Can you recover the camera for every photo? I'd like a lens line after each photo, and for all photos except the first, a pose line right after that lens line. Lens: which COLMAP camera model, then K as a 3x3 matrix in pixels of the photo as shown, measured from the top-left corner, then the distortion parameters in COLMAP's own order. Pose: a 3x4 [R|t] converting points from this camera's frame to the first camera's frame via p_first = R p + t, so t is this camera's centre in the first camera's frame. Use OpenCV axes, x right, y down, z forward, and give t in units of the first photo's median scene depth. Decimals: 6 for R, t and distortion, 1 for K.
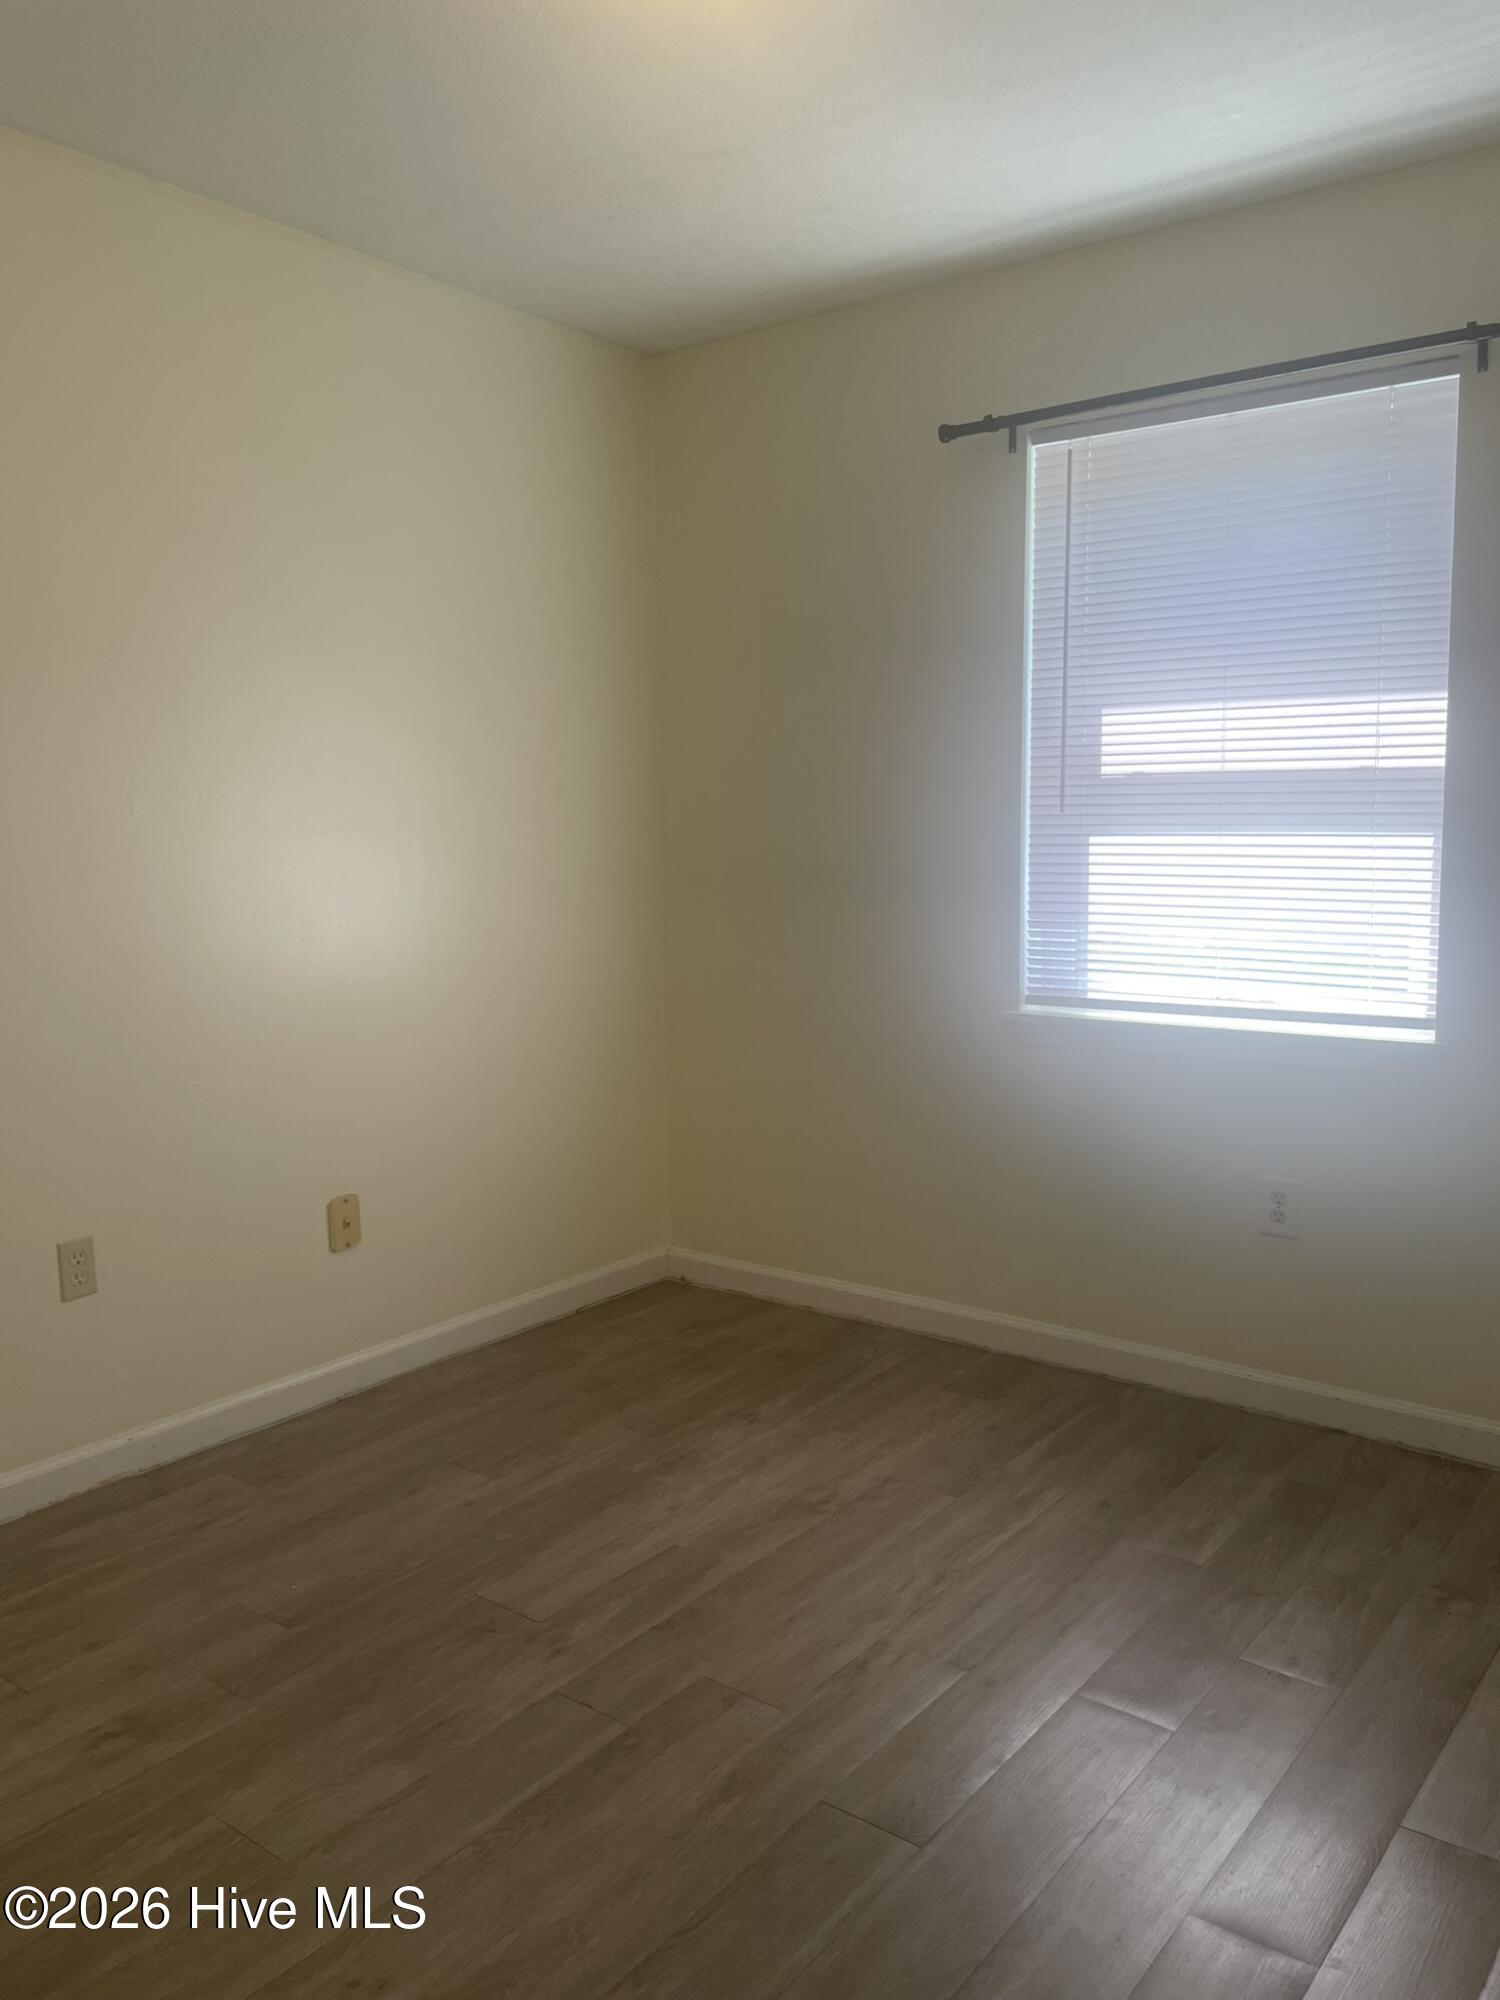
lens RADIAL K [[1542.7, 0, 740.8], [0, 1542.7, 1003.8], [0, 0, 1]] dist [0.048540, -0.085824]
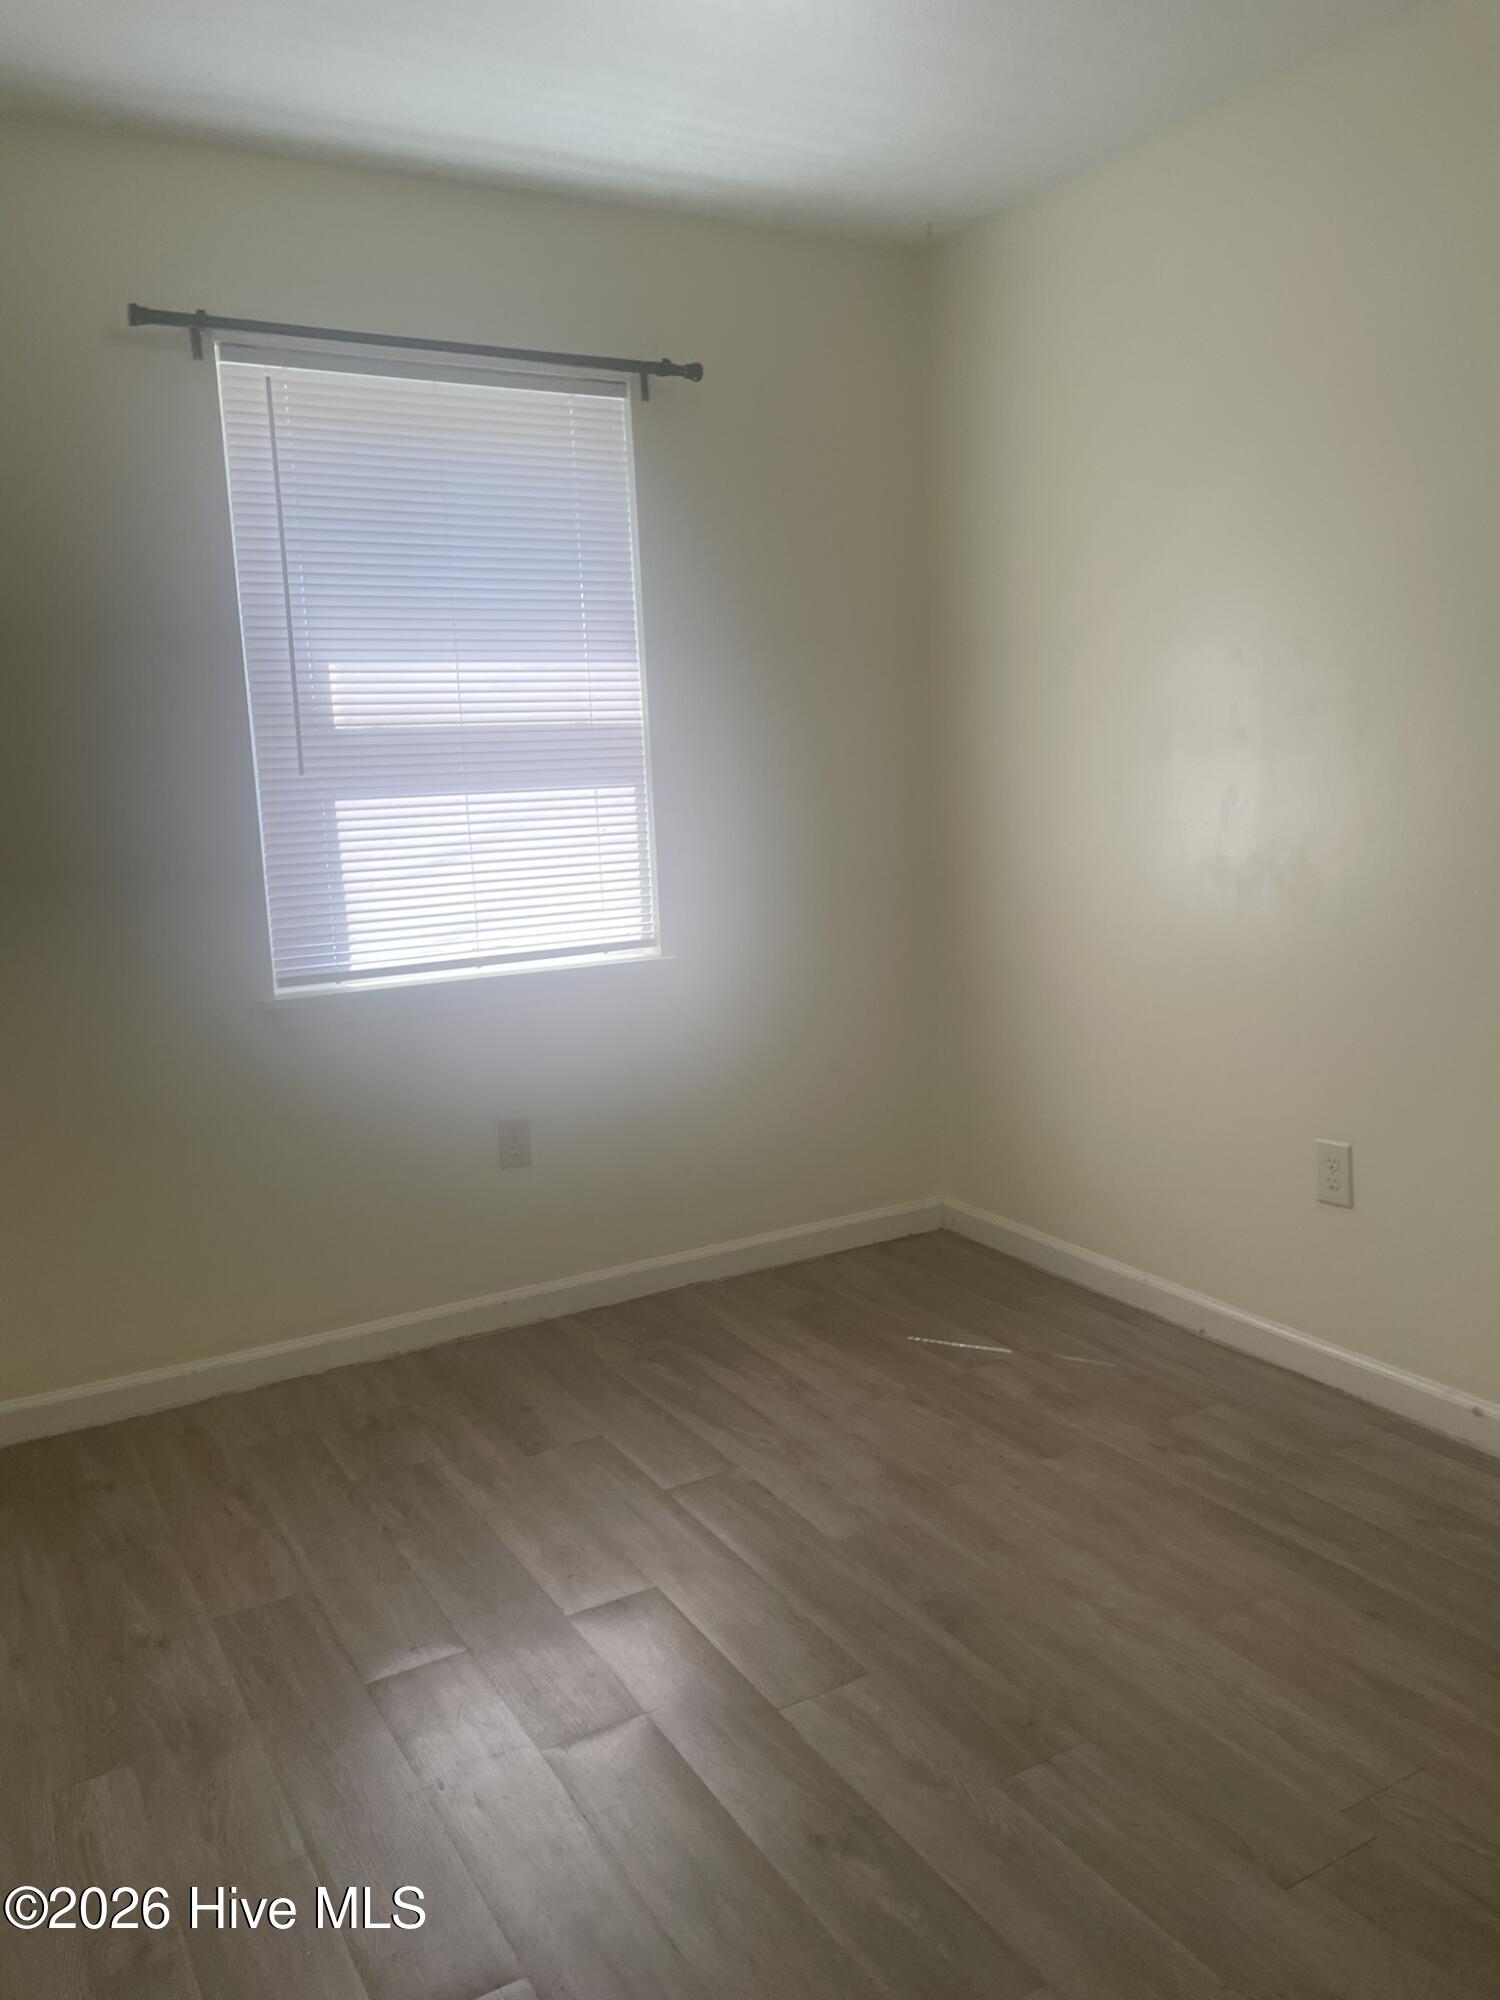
lens RADIAL K [[1538.4, 0, 750.6], [0, 1538.4, 993.5], [0, 0, 1]] dist [0.064300, -0.097975]
pose [[0.373079, -0.153193, 0.915065, -0.569212], [0.148637, 0.983404, 0.104033, -0.054257], [-0.915816, 0.097200, 0.389657, 0.420627]]
